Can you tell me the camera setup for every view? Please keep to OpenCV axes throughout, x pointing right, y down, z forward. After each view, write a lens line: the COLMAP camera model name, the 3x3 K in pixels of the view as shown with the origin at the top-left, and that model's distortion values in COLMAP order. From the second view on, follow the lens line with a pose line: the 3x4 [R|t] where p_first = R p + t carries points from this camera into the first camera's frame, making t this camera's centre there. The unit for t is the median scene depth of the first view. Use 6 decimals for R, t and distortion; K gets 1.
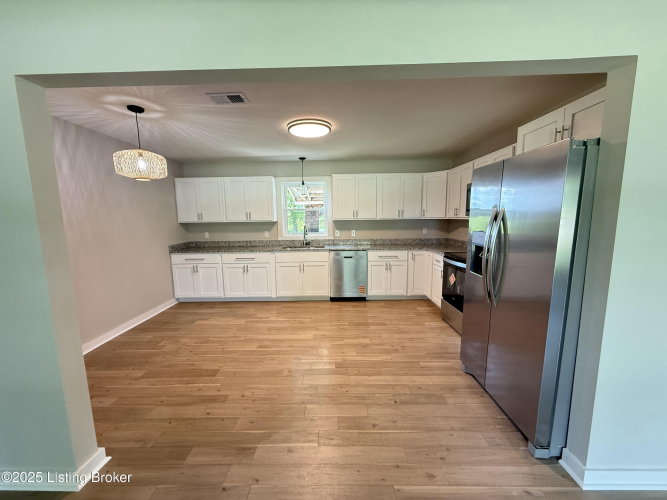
lens RADIAL K [[264.8, 0, 331.4], [0, 264.8, 251.2], [0, 0, 1]] dist [0.001293, 0.000152]
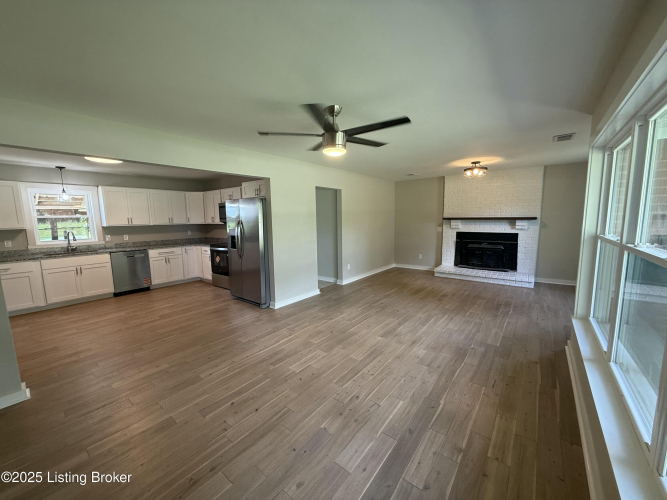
lens RADIAL K [[264.8, 0, 331.2], [0, 264.8, 251.6], [0, 0, 1]] dist [0.001293, 0.000152]
pose [[0.605419, -0.096626, 0.790020, -0.333934], [0.109737, 0.993257, 0.037388, 0.055537], [-0.788306, 0.064059, 0.611940, -0.466954]]
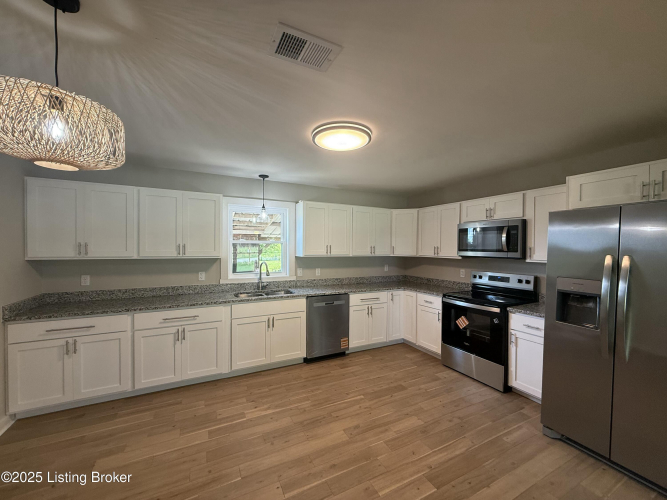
lens RADIAL K [[264.8, 0, 330.3], [0, 264.8, 250.5], [0, 0, 1]] dist [0.001293, 0.000152]
pose [[0.886378, 0.017543, 0.462630, -0.303779], [0.037543, 0.993267, -0.109595, -0.047733], [-0.461437, 0.114511, 0.879752, 0.272262]]
